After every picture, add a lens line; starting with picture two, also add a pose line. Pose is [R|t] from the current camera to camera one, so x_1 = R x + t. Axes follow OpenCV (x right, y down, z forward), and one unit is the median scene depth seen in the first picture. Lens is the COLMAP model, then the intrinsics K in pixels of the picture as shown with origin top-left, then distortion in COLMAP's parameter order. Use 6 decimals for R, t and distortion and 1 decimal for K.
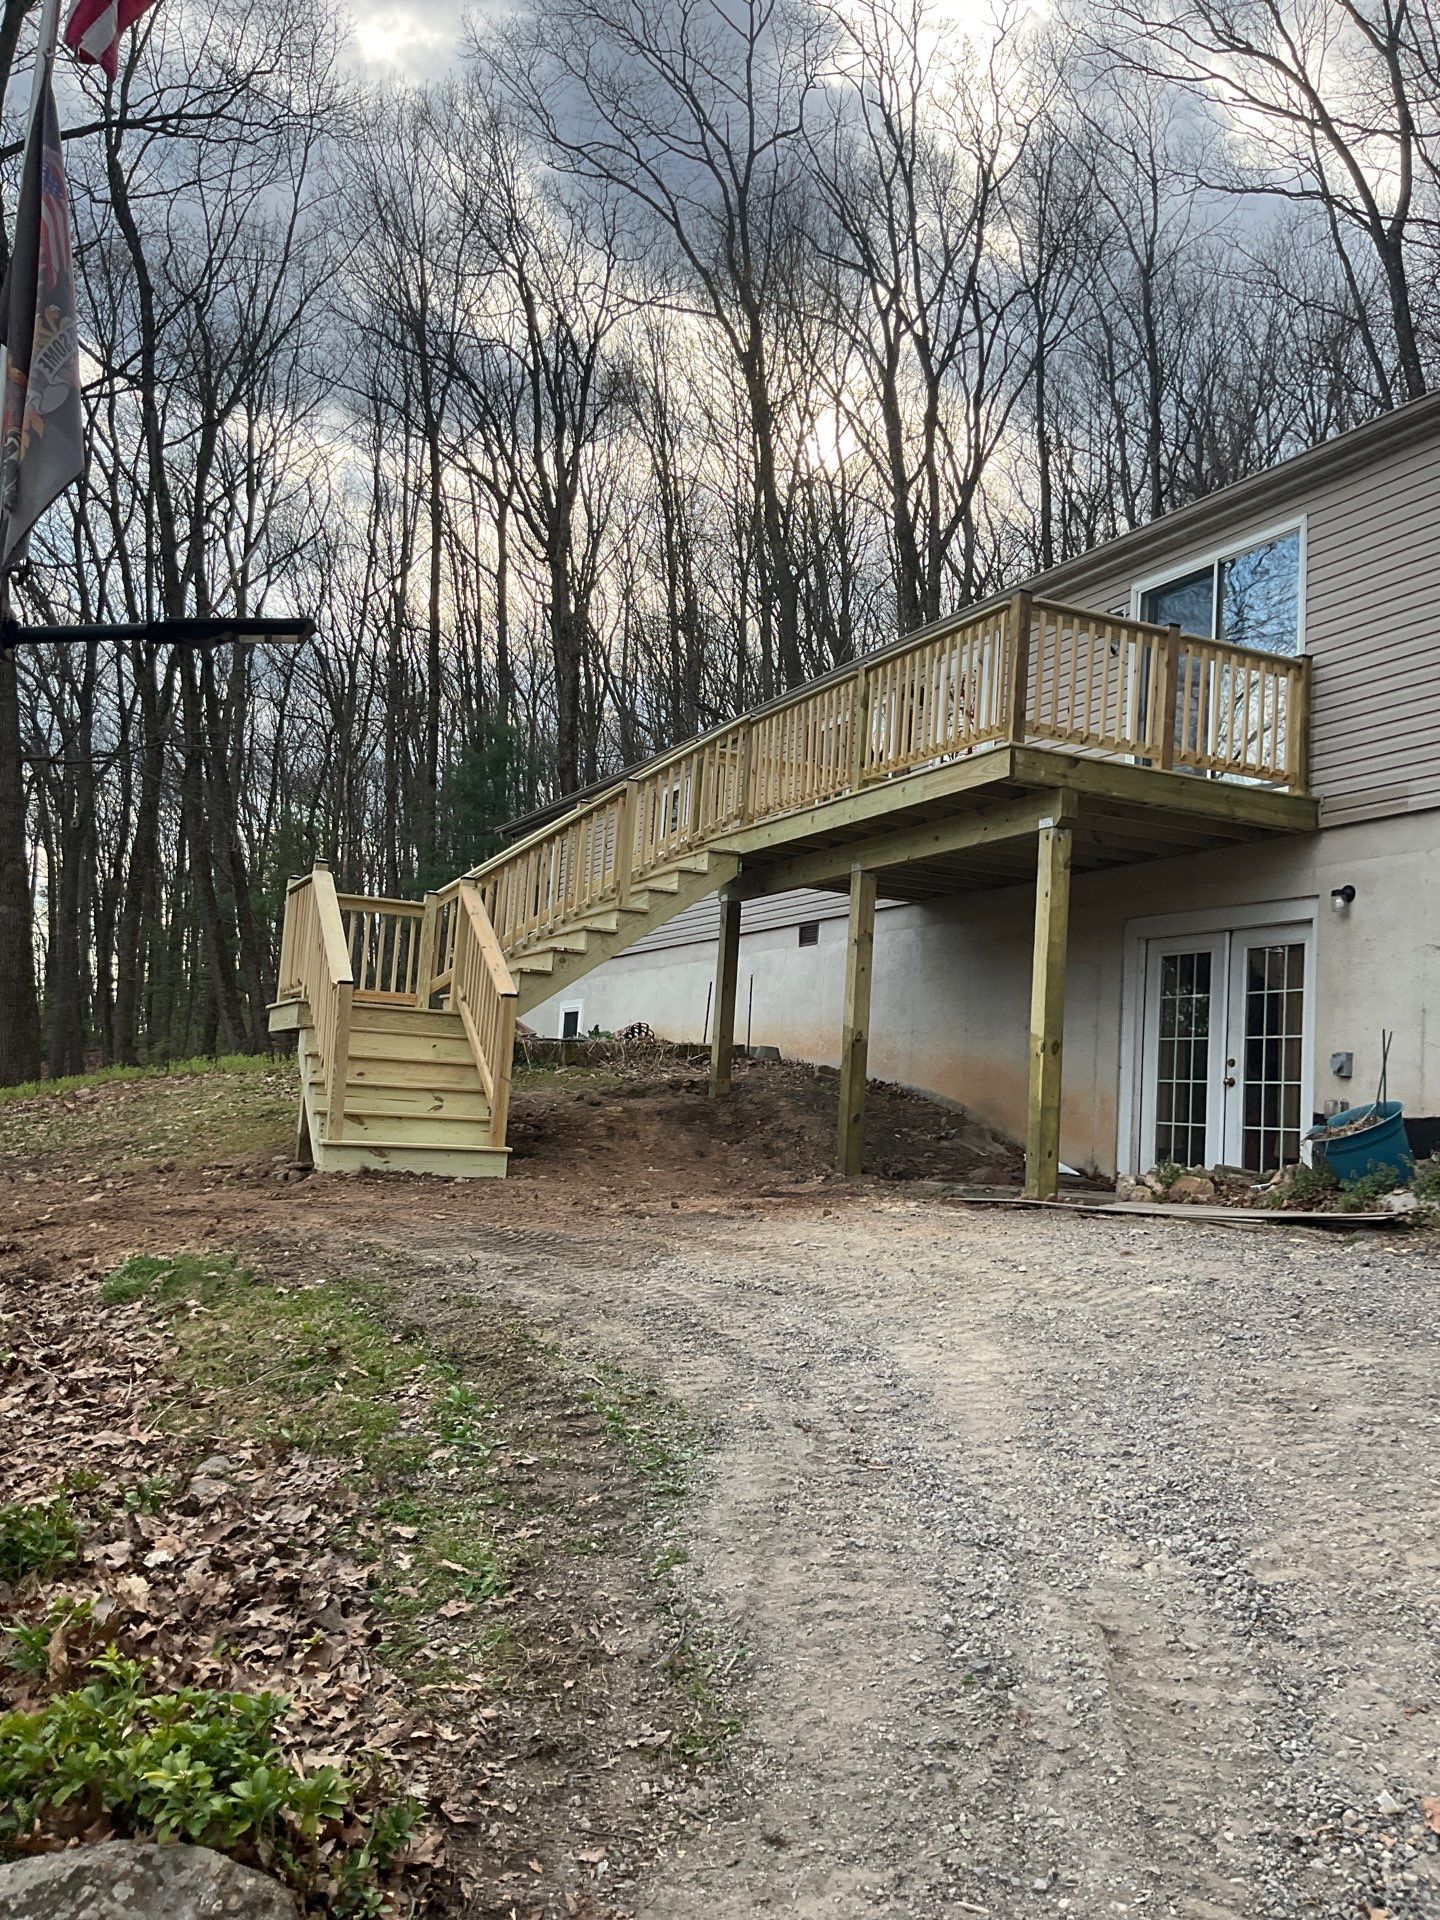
lens RADIAL K [[1569.9, 0, 719.9], [0, 1569.9, 959.3], [0, 0, 1]] dist [0.005833, -0.011083]
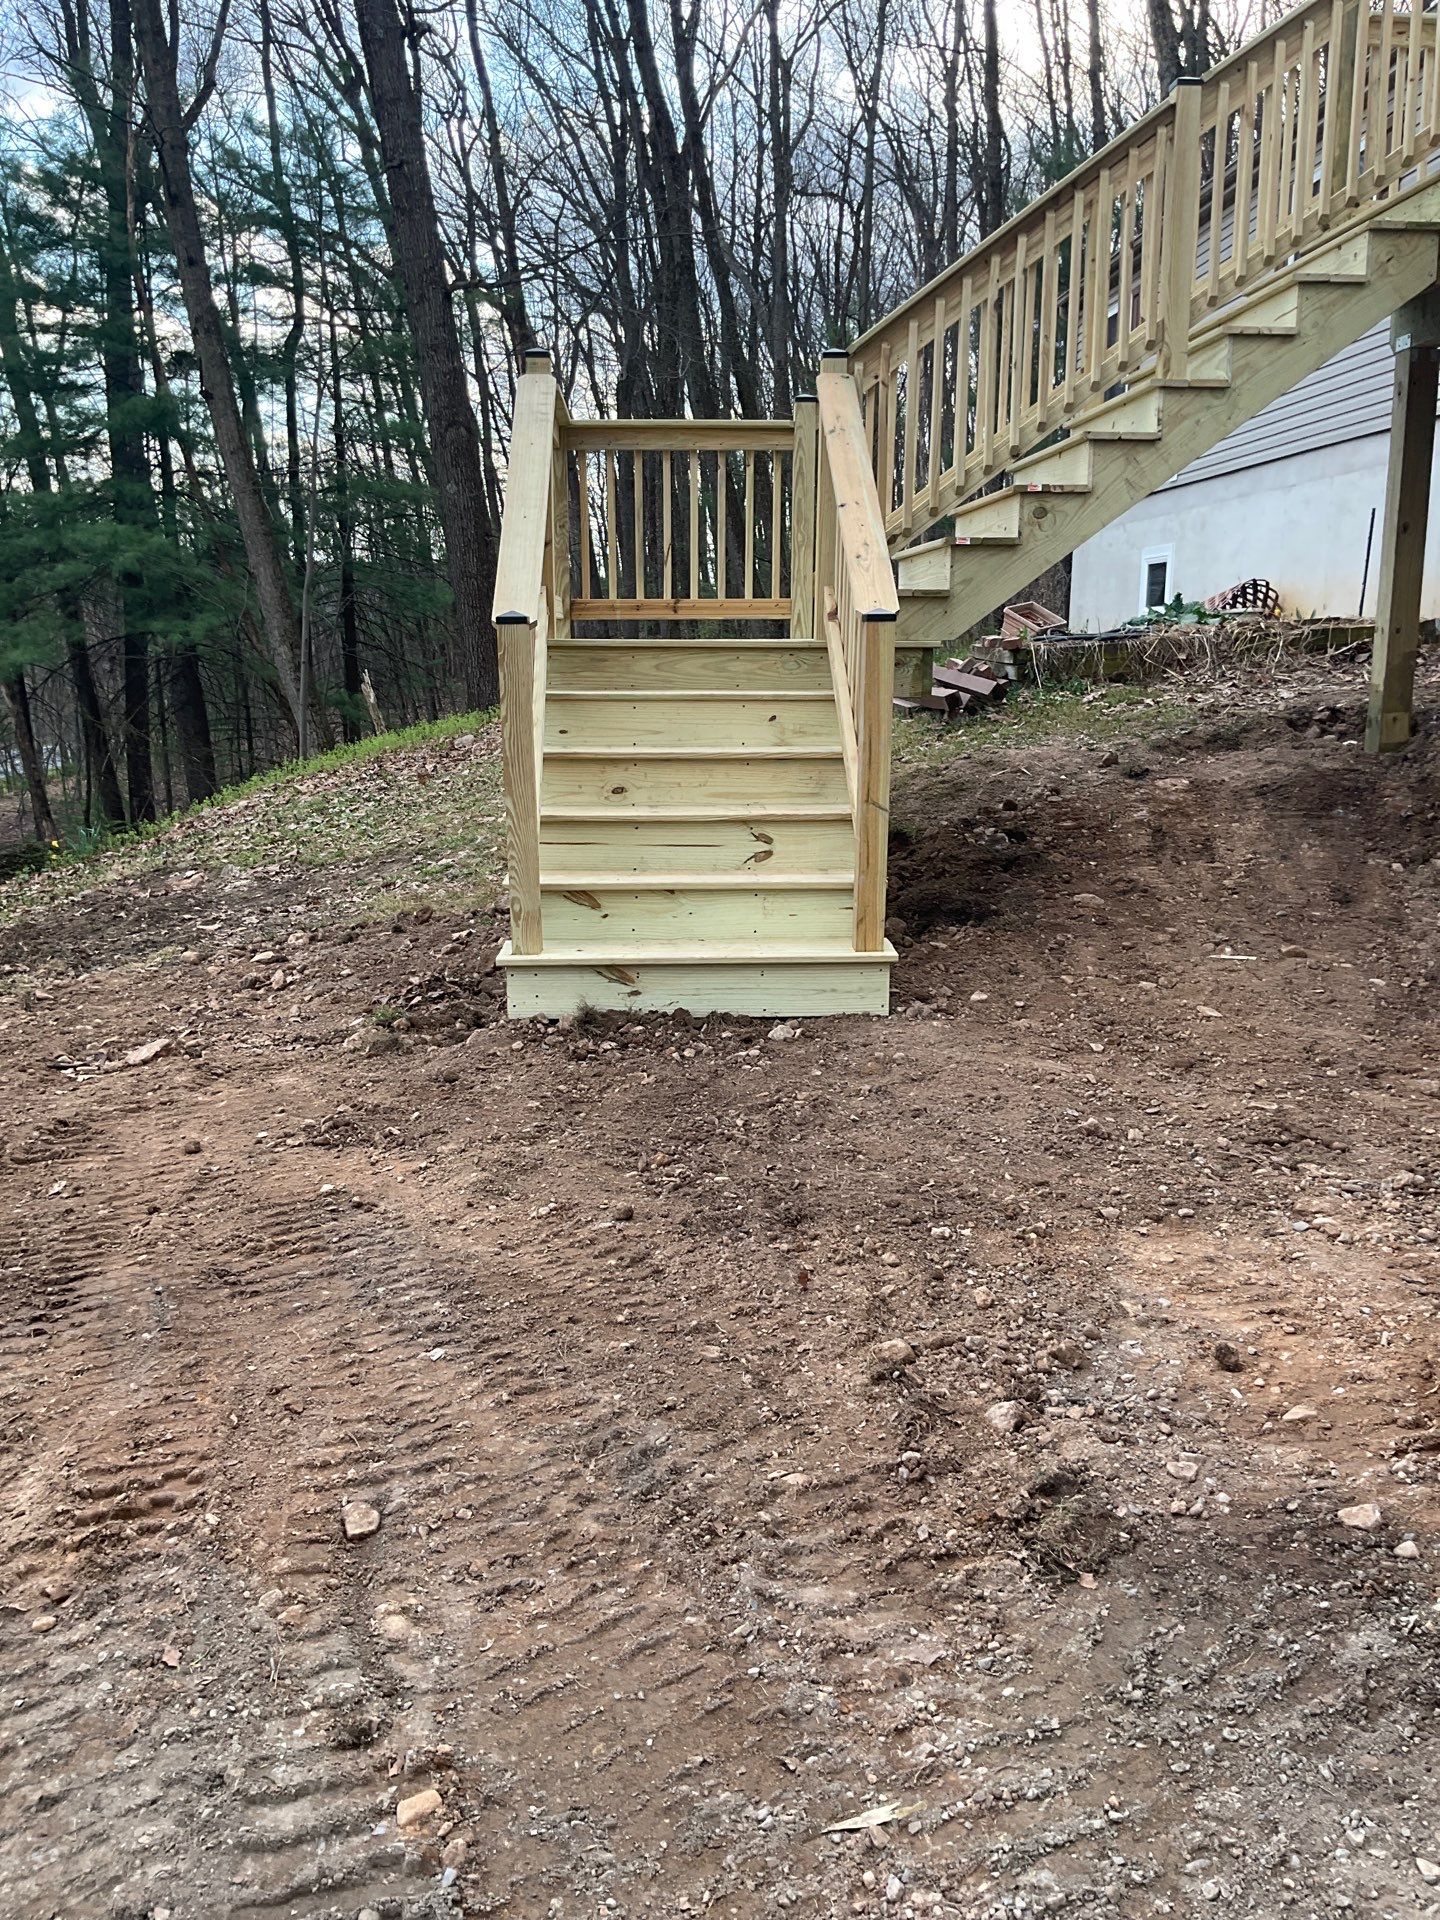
lens RADIAL K [[1569.9, 0, 719.9], [0, 1569.9, 959.3], [0, 0, 1]] dist [0.005833, -0.011083]
pose [[0.921372, 0.014308, -0.388420, -0.000844], [0.097745, 0.958678, 0.267176, -0.005710], [0.376192, -0.284135, 0.881900, 0.465503]]
